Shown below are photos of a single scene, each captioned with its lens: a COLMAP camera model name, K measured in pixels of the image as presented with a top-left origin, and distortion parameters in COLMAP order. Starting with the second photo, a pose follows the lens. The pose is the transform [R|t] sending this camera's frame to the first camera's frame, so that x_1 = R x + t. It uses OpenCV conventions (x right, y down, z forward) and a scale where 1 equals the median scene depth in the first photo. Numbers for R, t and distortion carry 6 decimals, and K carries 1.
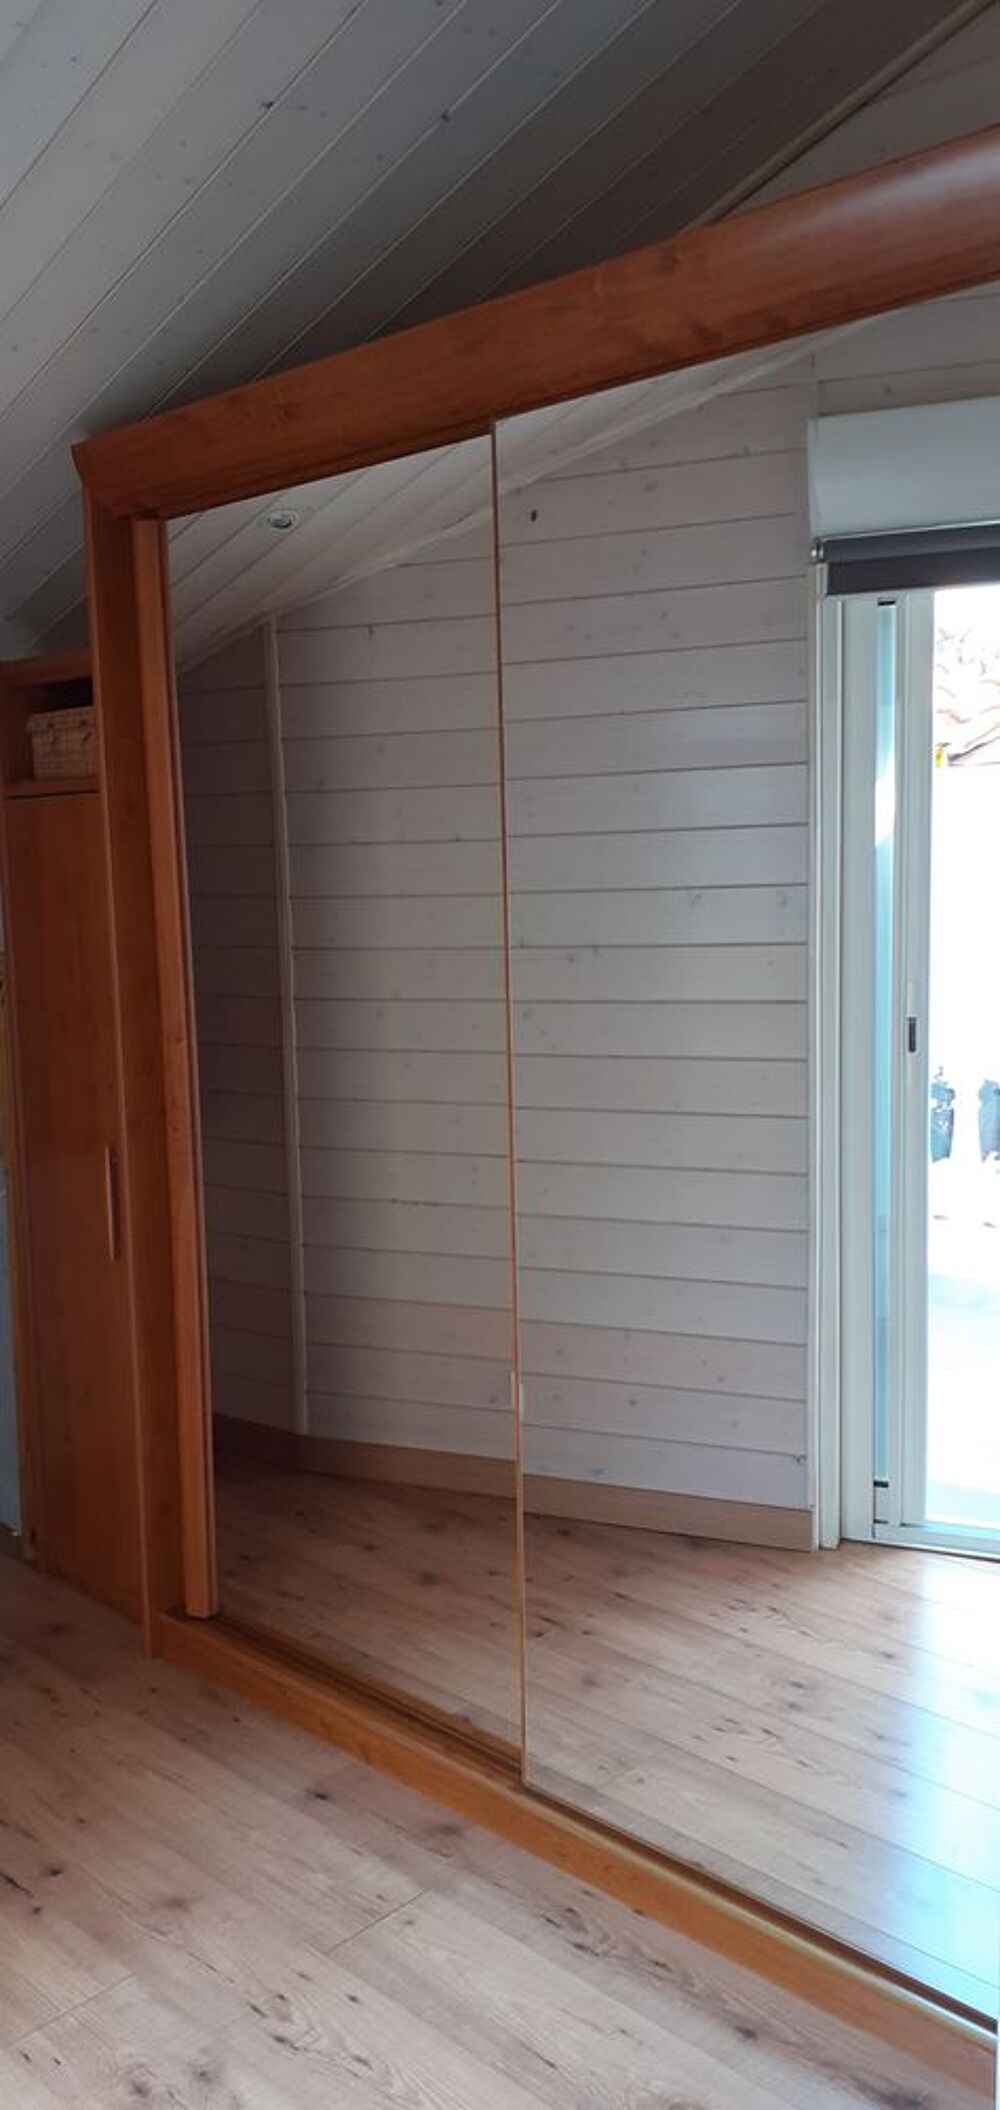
lens RADIAL K [[1766.9, 0, 497.7], [0, 1766.9, 1044.0], [0, 0, 1]] dist [0.075397, -0.062555]
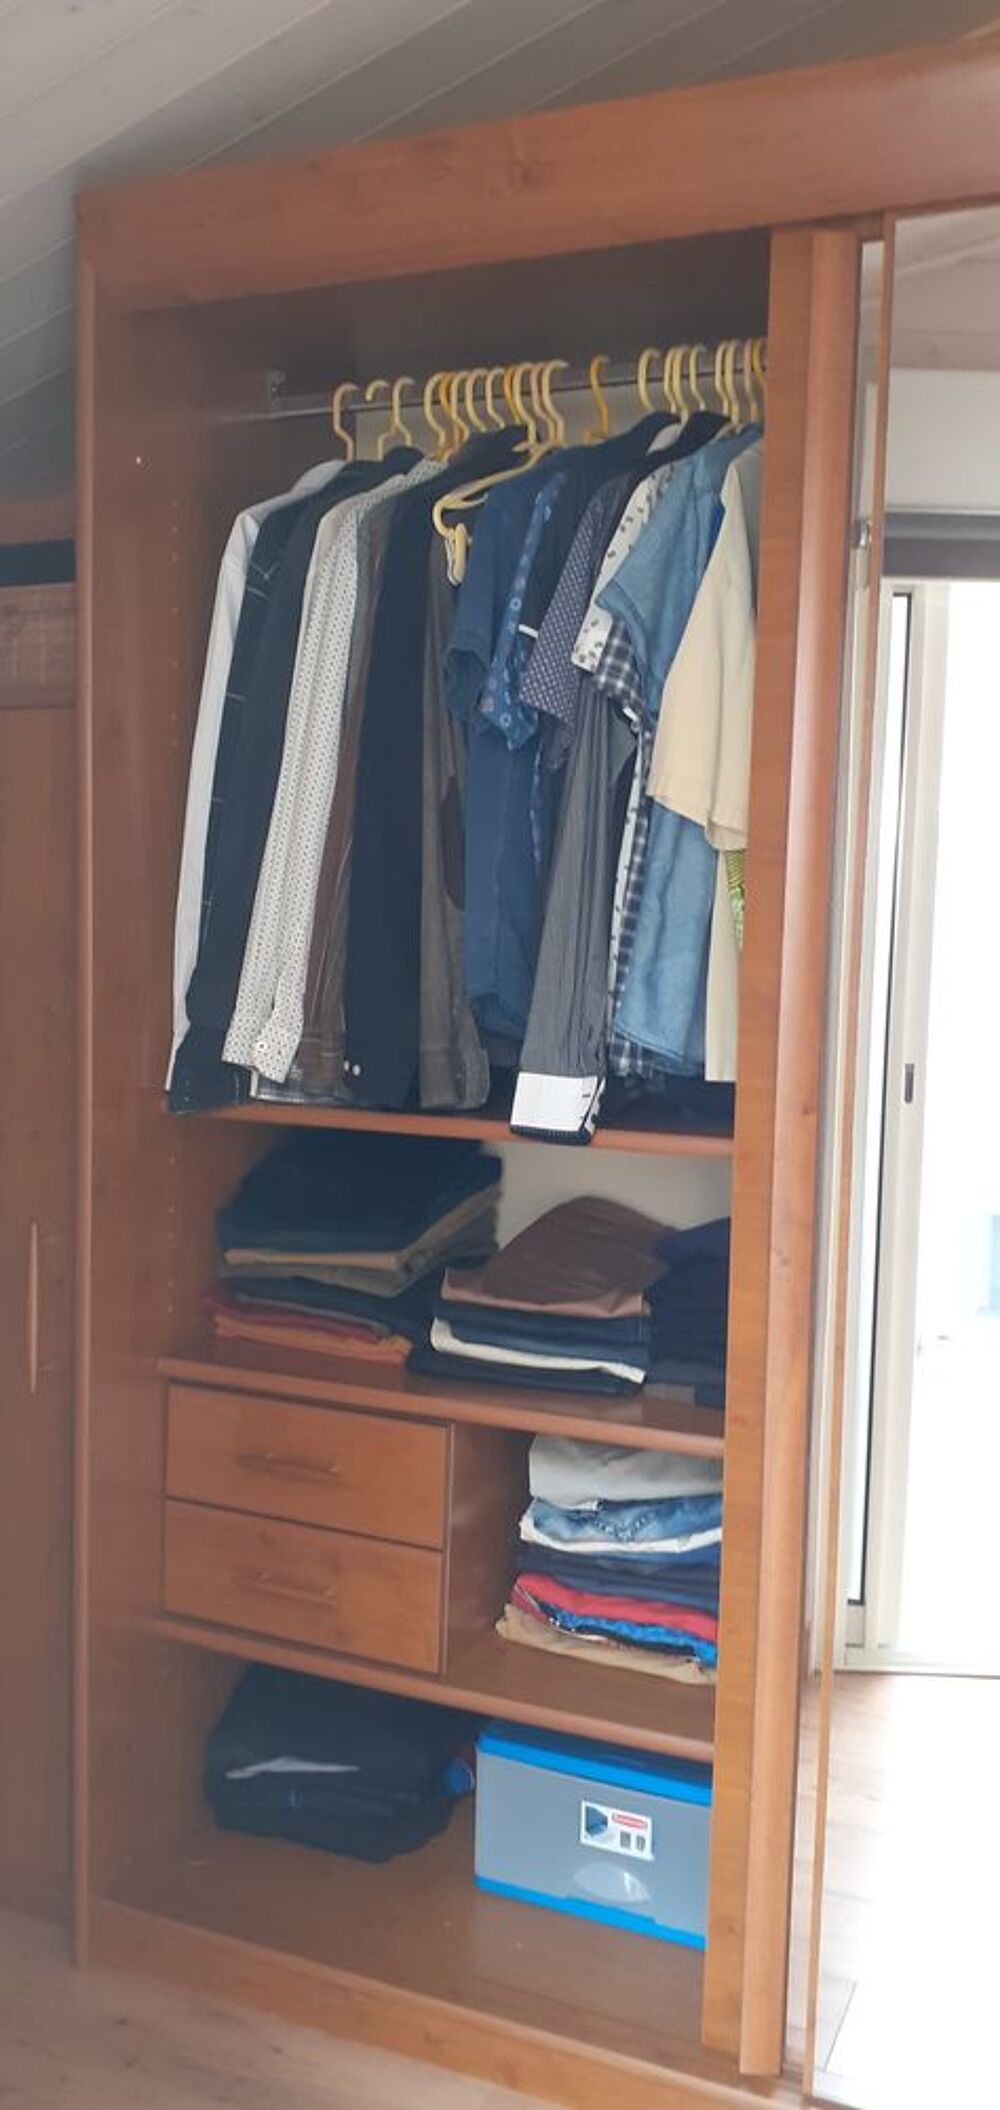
lens RADIAL K [[1766.9, 0, 572.0], [0, 1766.9, 1019.4], [0, 0, 1]] dist [0.075397, -0.062555]
pose [[0.931698, 0.031389, 0.361876, -0.294473], [-0.010217, 0.998130, -0.060271, 0.022101], [-0.363091, 0.052457, 0.930276, 0.283319]]
